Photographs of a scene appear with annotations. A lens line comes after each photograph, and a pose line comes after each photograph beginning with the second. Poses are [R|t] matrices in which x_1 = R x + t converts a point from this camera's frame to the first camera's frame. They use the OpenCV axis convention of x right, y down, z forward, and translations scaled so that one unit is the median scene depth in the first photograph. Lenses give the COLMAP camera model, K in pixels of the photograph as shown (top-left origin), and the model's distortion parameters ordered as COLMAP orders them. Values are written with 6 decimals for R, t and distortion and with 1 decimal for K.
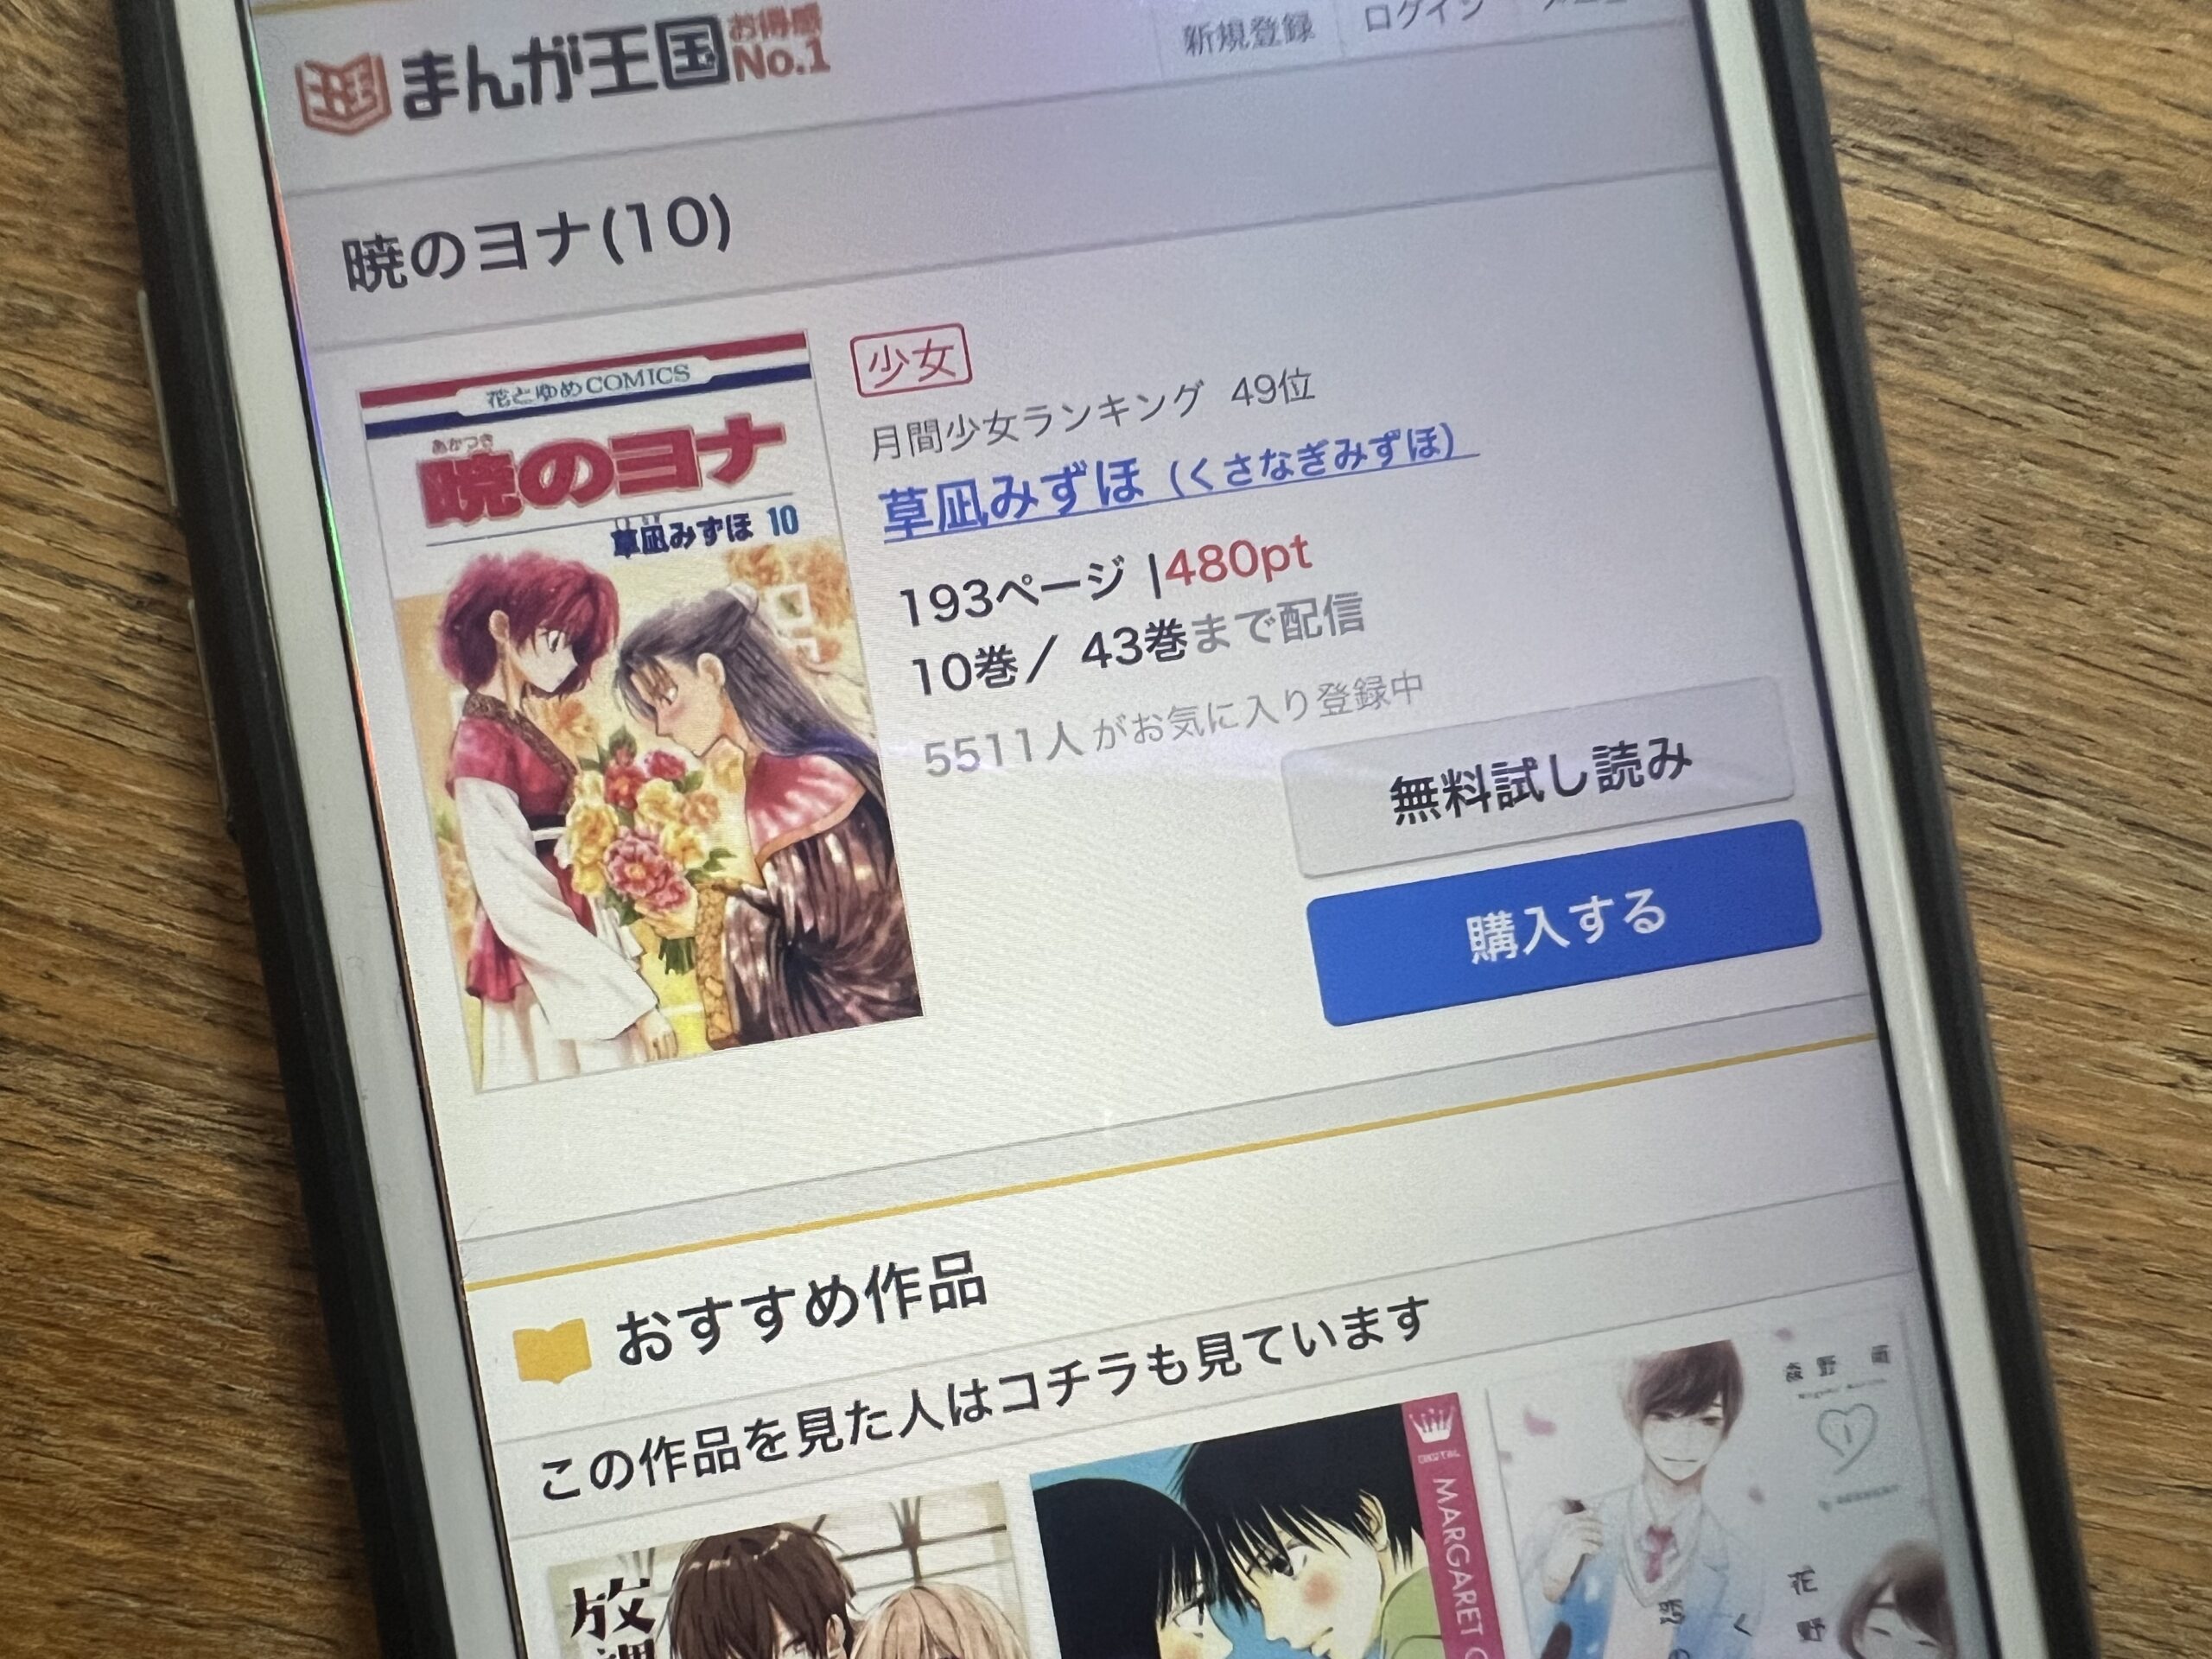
lens RADIAL K [[1691.3, 0, 964.4], [0, 1691.3, 1096.7], [0, 0, 1]] dist [0.001410, -0.006433]
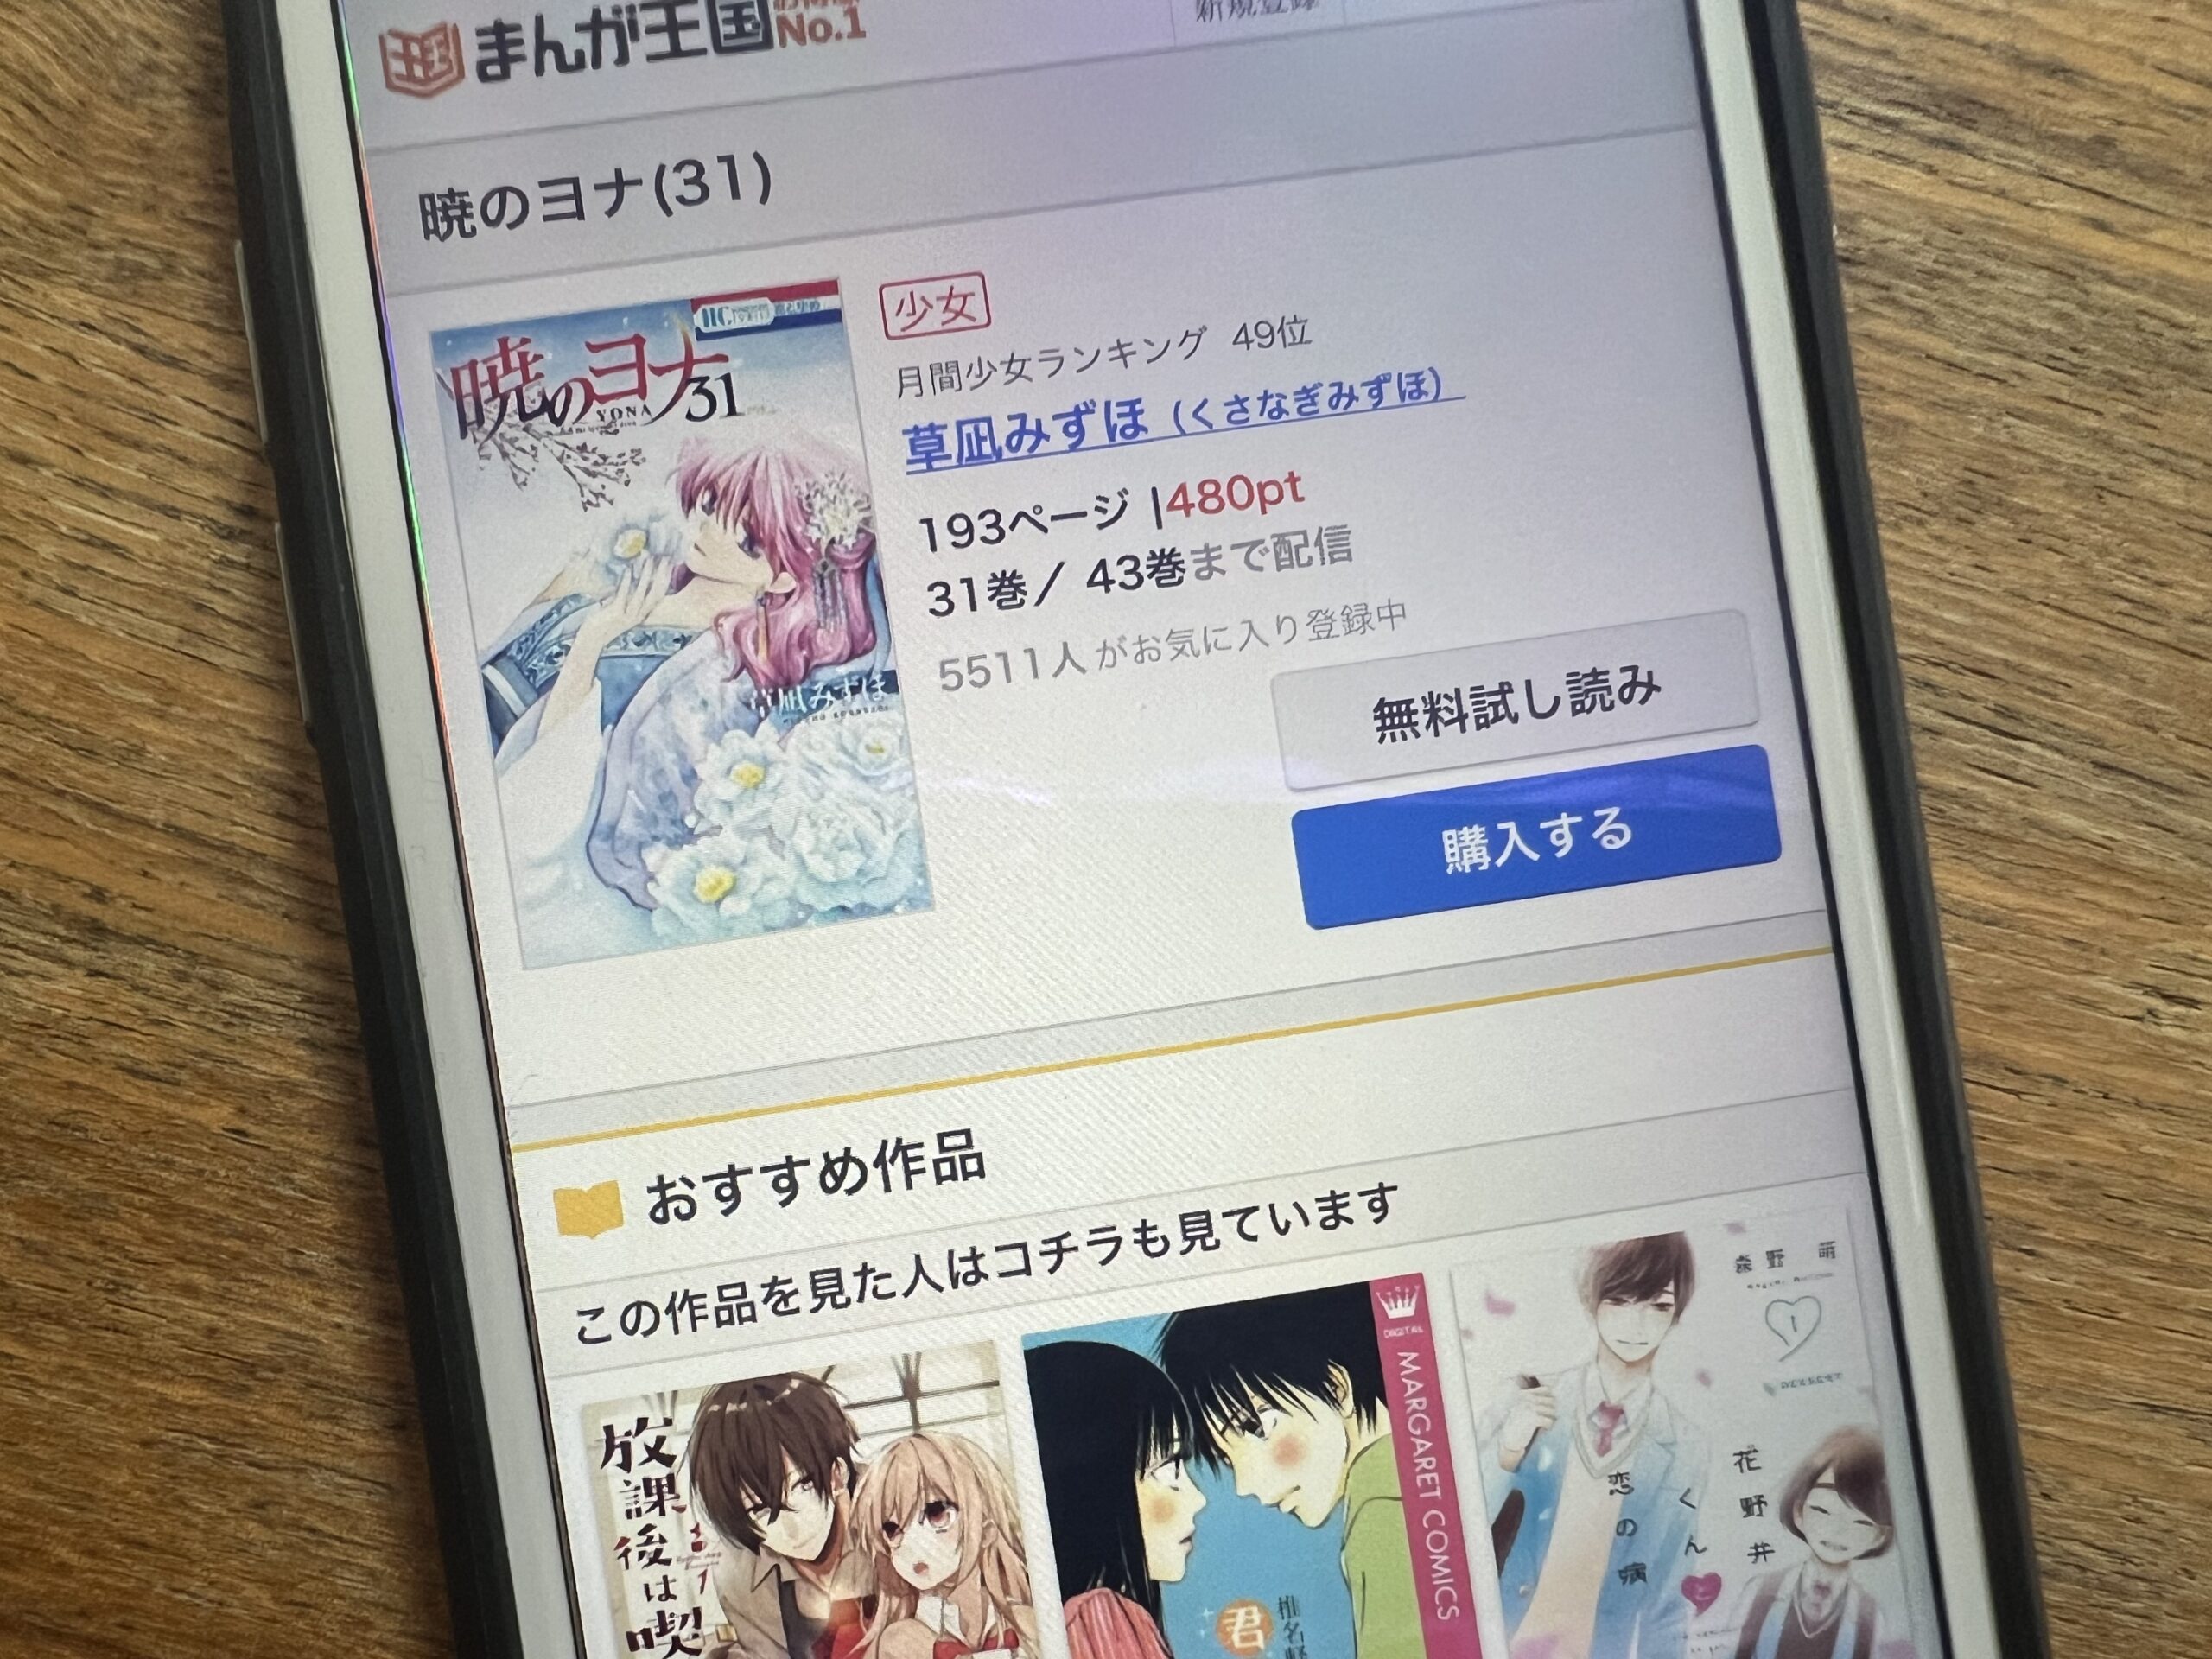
lens RADIAL K [[1688.0, 0, 953.8], [0, 1688.0, 1118.7], [0, 0, 1]] dist [-0.001379, -0.003242]
pose [[0.998953, 0.021655, -0.040308, 0.034970], [-0.021256, 0.999721, 0.010290, 0.072180], [0.040519, -0.009423, 0.999134, -0.082173]]
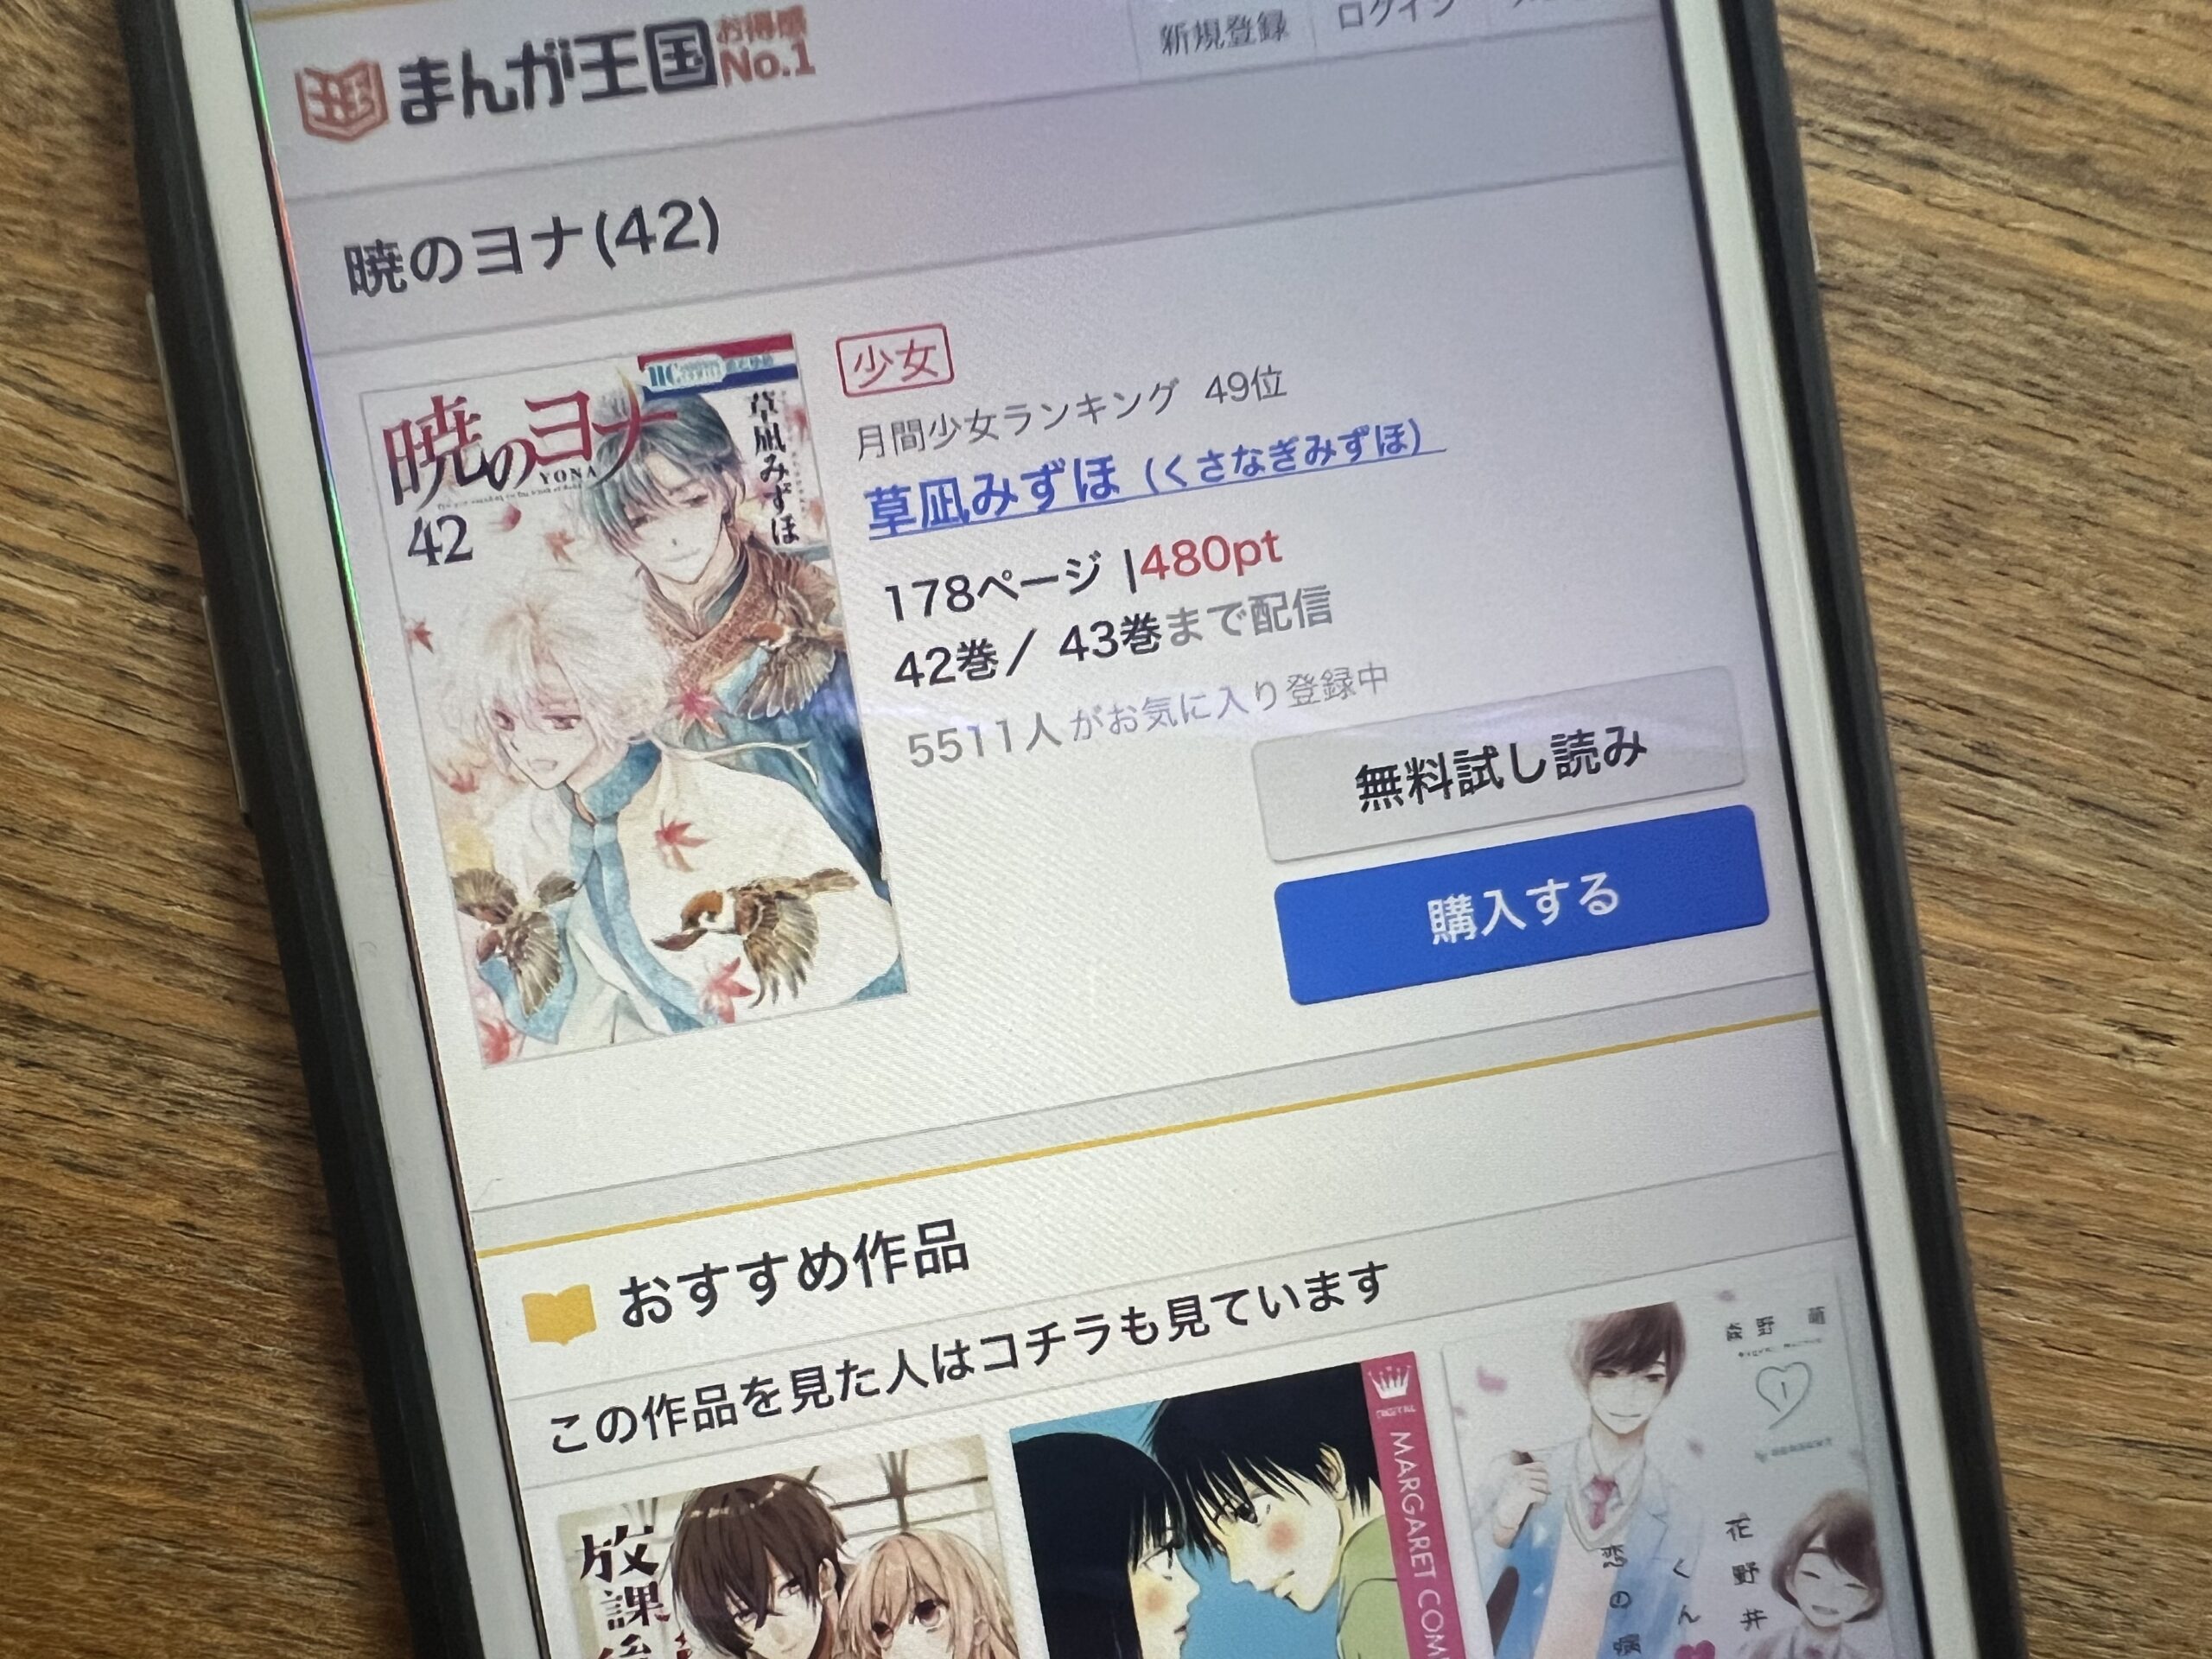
lens RADIAL K [[1694.2, 0, 954.9], [0, 1694.2, 1122.6], [0, 0, 1]] dist [-0.000364, -0.004654]
pose [[0.999986, -0.001340, -0.005027, 0.009723], [0.001564, 0.998993, 0.044831, -0.016326], [0.004962, -0.044838, 0.998982, -0.053785]]
